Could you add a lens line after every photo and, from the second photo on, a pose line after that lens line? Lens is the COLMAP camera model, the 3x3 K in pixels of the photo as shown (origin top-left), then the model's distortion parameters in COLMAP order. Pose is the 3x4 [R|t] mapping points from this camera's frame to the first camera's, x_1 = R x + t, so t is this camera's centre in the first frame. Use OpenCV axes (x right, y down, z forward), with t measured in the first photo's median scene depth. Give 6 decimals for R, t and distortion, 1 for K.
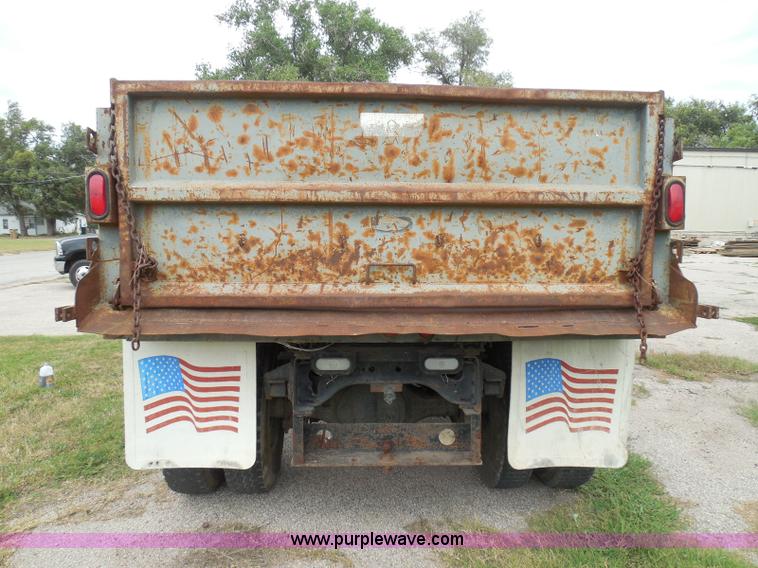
lens RADIAL K [[509.8, 0, 379.1], [0, 509.8, 279.9], [0, 0, 1]] dist [-0.029560, 0.001405]
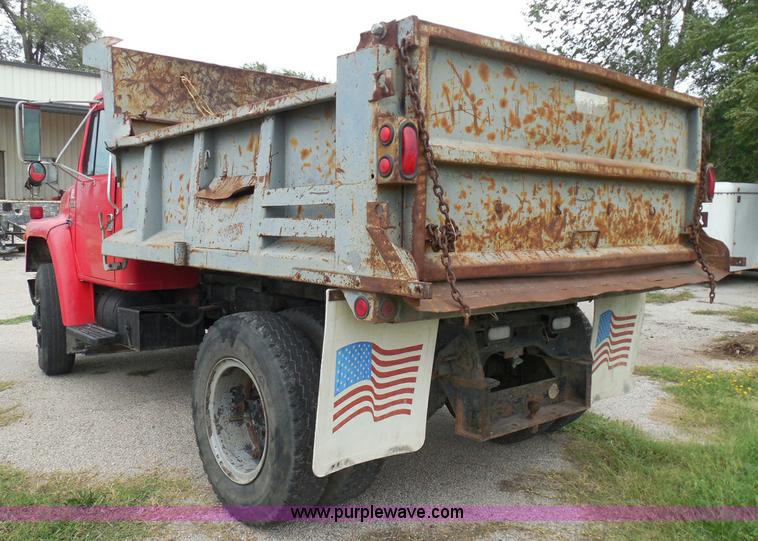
lens RADIAL K [[676.2, 0, 376.1], [0, 676.2, 274.7], [0, 0, 1]] dist [-0.043312, -0.008572]
pose [[0.791966, -0.050224, 0.608496, -1.228948], [0.040981, 0.998736, 0.029097, 0.003400], [-0.609188, 0.001893, 0.793023, 0.127043]]
